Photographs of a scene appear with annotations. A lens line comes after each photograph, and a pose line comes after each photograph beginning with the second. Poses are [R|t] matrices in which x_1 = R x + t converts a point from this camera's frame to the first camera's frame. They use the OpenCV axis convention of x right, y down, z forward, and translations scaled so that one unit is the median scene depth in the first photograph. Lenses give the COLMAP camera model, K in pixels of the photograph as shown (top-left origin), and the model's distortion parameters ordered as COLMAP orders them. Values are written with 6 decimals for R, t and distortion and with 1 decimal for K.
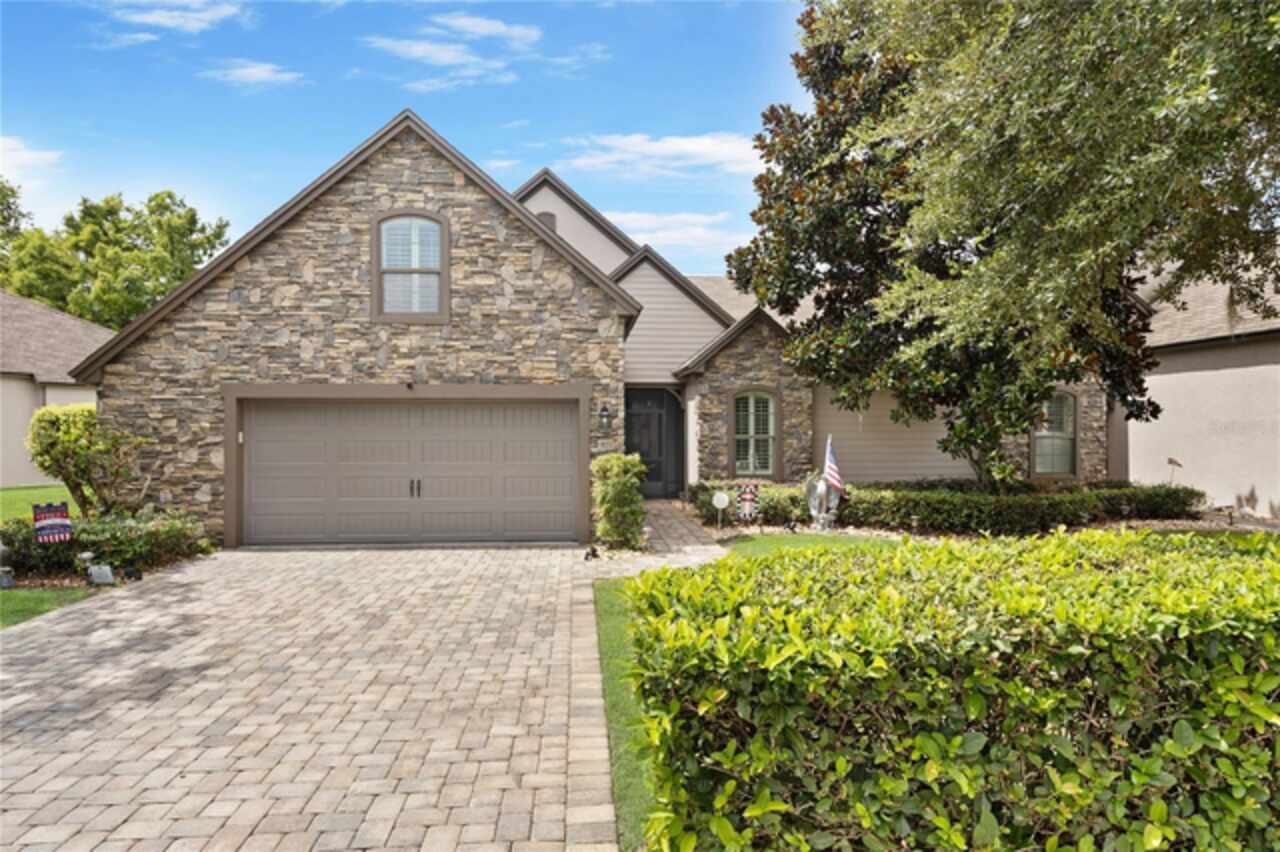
lens RADIAL K [[742.8, 0, 641.0], [0, 742.8, 427.1], [0, 0, 1]] dist [0.000452, -0.000402]
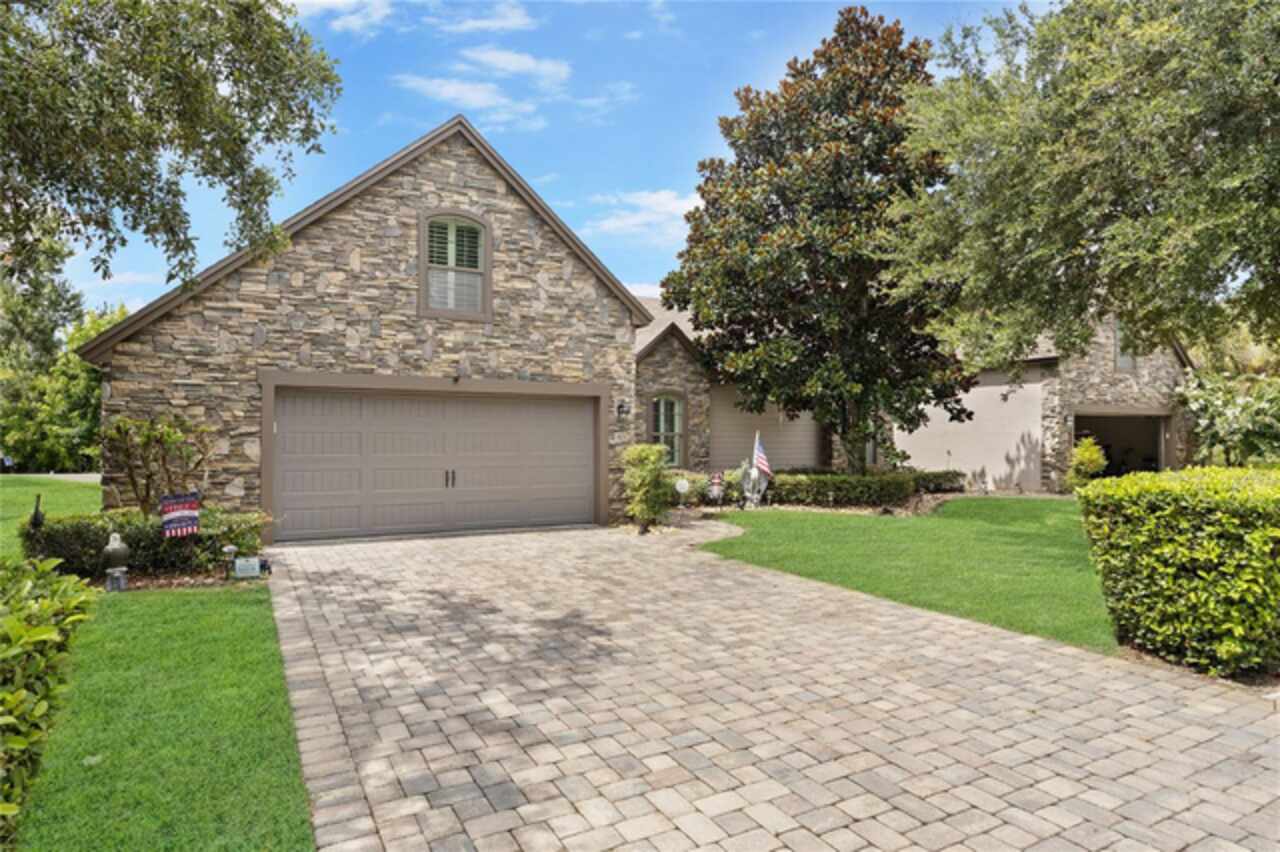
lens RADIAL K [[742.8, 0, 639.6], [0, 742.8, 427.7], [0, 0, 1]] dist [0.000452, -0.000402]
pose [[0.908918, 0.009017, 0.416878, -0.509175], [-0.005275, 0.999935, -0.010127, 0.021082], [-0.416942, 0.007005, 0.908906, -0.051195]]
